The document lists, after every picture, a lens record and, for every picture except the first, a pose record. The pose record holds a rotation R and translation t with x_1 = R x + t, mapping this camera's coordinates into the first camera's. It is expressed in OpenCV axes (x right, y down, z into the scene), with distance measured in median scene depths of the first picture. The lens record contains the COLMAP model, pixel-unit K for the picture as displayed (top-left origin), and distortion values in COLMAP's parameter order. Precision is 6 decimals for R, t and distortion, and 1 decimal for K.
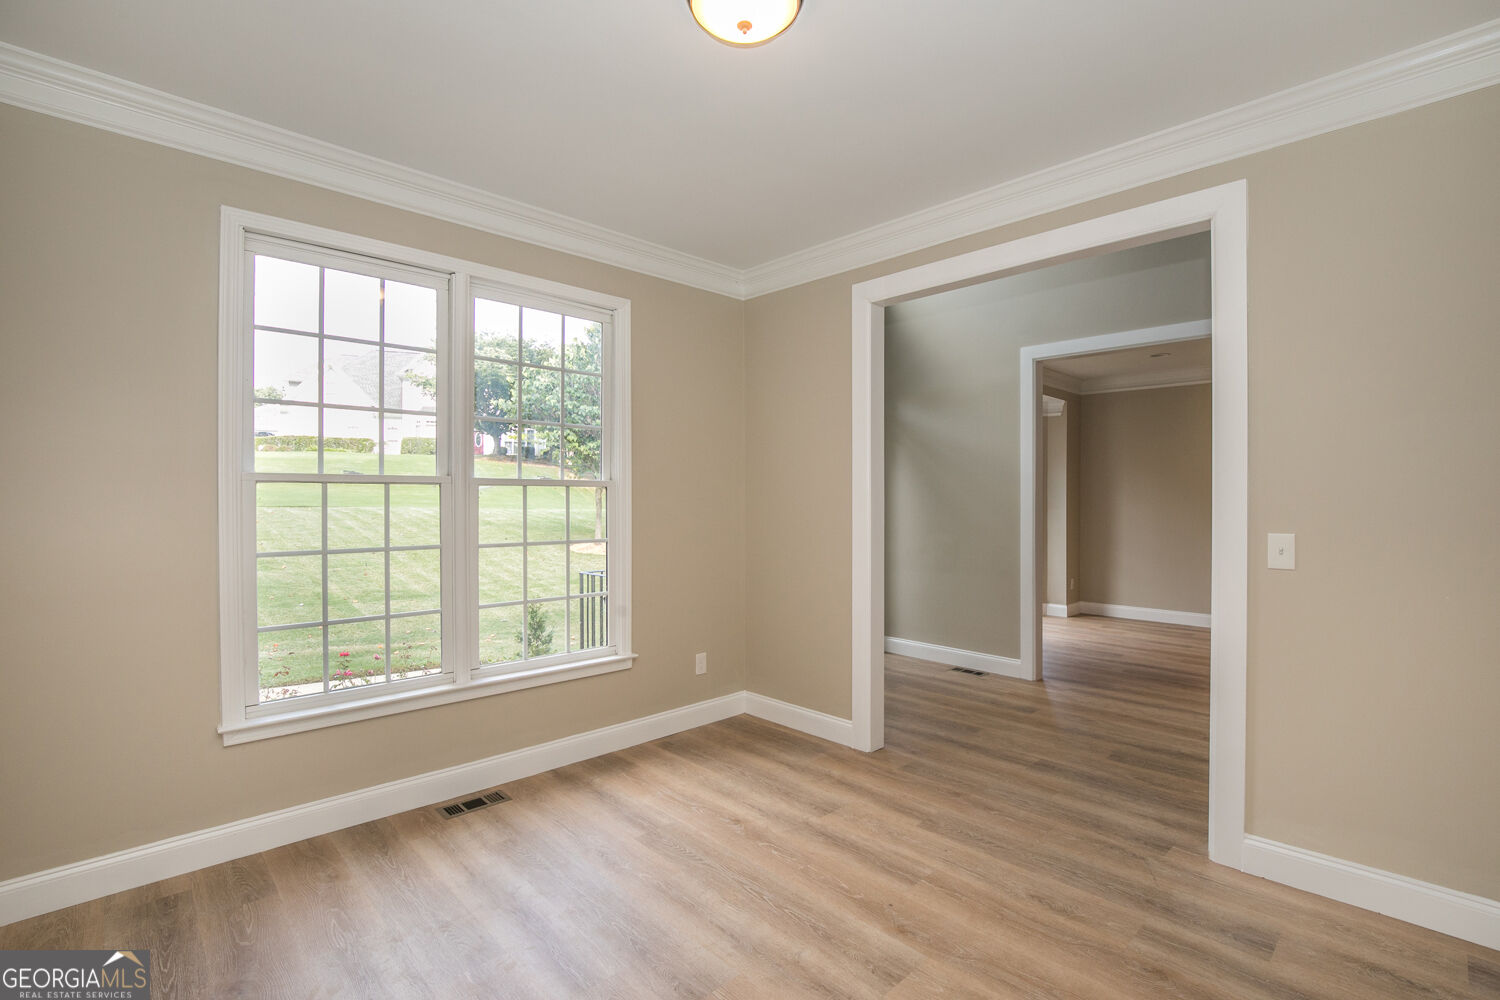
lens RADIAL K [[695.5, 0, 756.6], [0, 695.5, 506.6], [0, 0, 1]] dist [-0.026574, -0.000452]
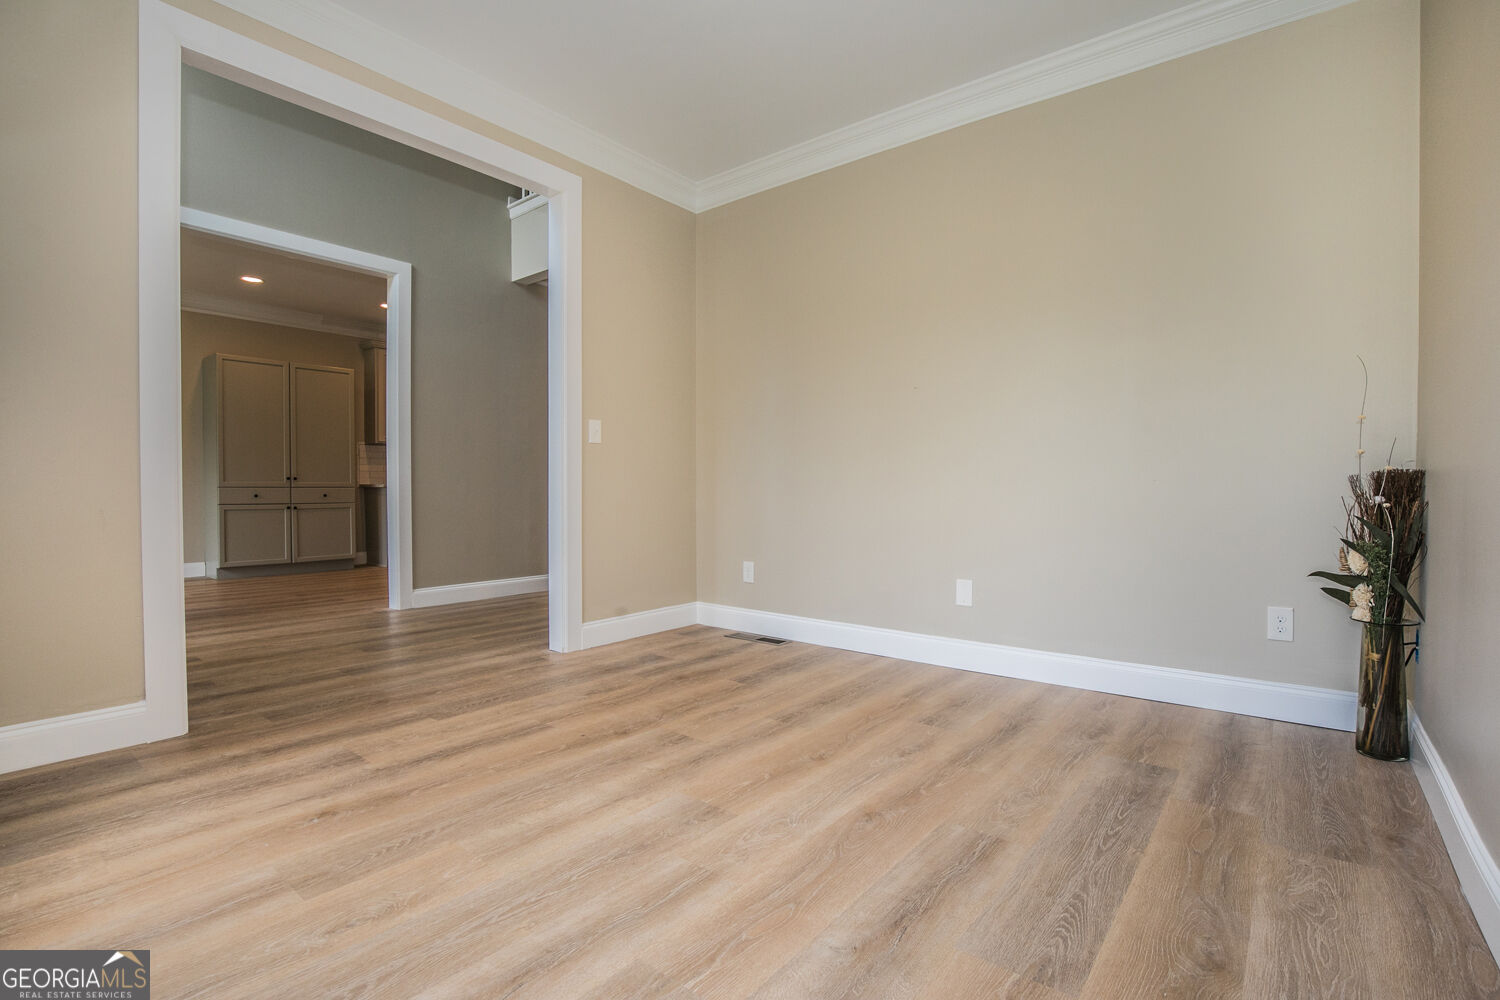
lens RADIAL K [[695.5, 0, 756.1], [0, 695.5, 490.7], [0, 0, 1]] dist [-0.026574, -0.000452]
pose [[-0.120246, -0.003967, 0.992736, -0.782423], [0.013475, 0.999893, 0.005628, 0.177239], [-0.992653, 0.014054, -0.120179, 0.756460]]
